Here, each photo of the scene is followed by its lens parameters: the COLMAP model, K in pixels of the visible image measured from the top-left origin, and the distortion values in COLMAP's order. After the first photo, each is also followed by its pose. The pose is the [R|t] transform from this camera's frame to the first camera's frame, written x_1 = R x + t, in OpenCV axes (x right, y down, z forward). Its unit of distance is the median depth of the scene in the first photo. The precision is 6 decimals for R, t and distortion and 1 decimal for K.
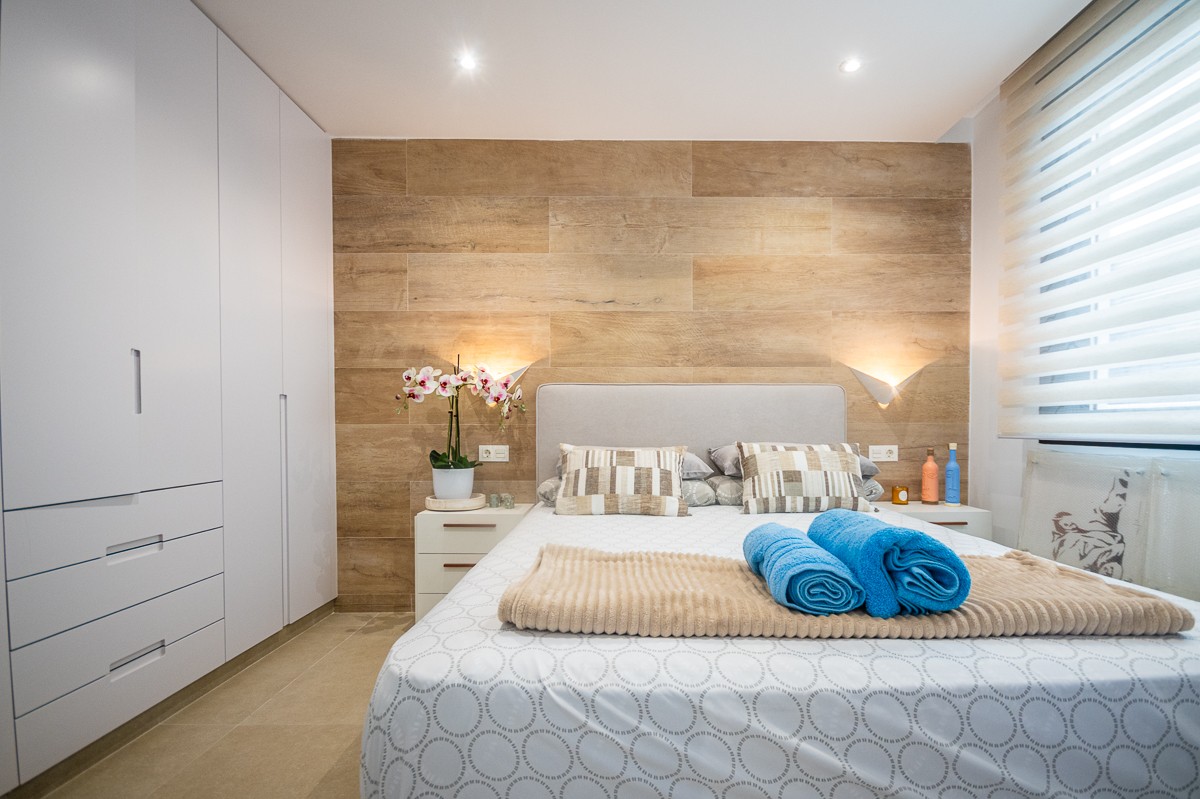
lens RADIAL K [[543.5, 0, 599.0], [0, 543.5, 432.7], [0, 0, 1]] dist [-0.004643, -0.000283]
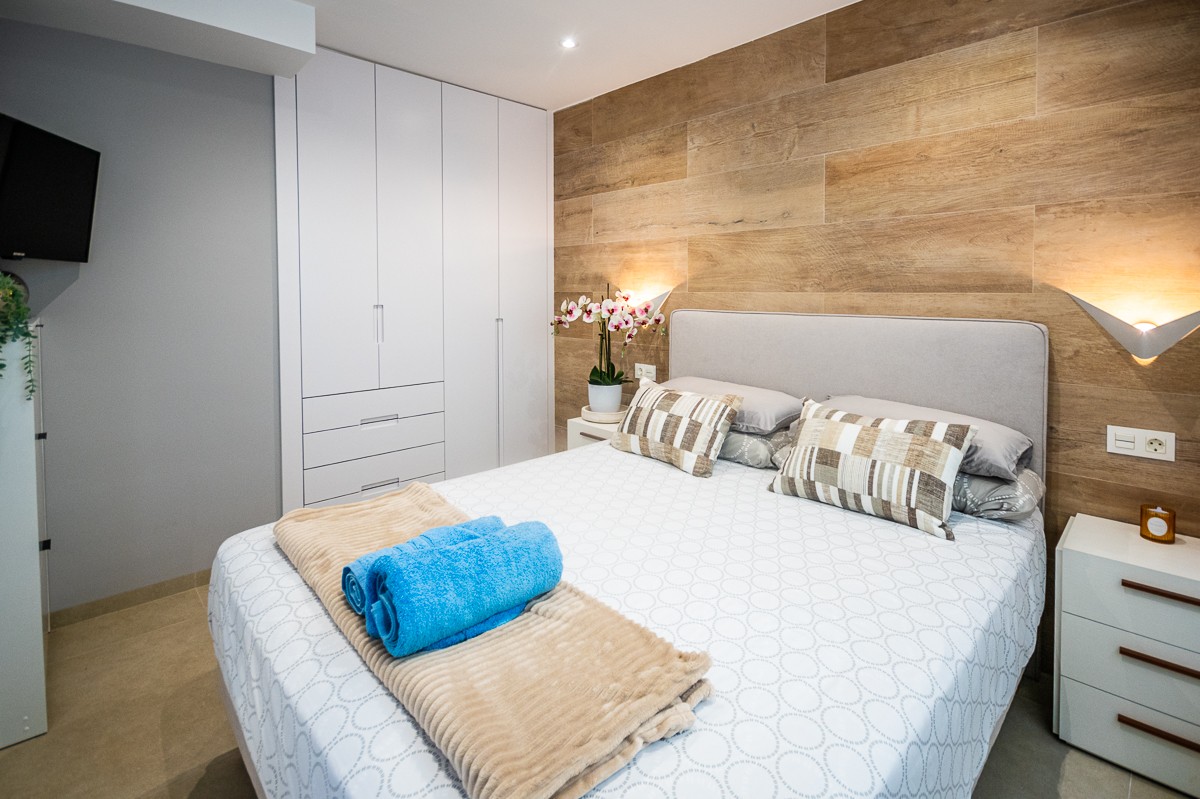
lens RADIAL K [[543.5, 0, 583.4], [0, 543.5, 308.1], [0, 0, 1]] dist [-0.004643, -0.000283]
pose [[0.693609, 0.015081, -0.720193, 0.513968], [-0.005133, 0.999859, 0.015994, -0.109026], [0.720333, -0.007397, 0.693589, 0.171886]]
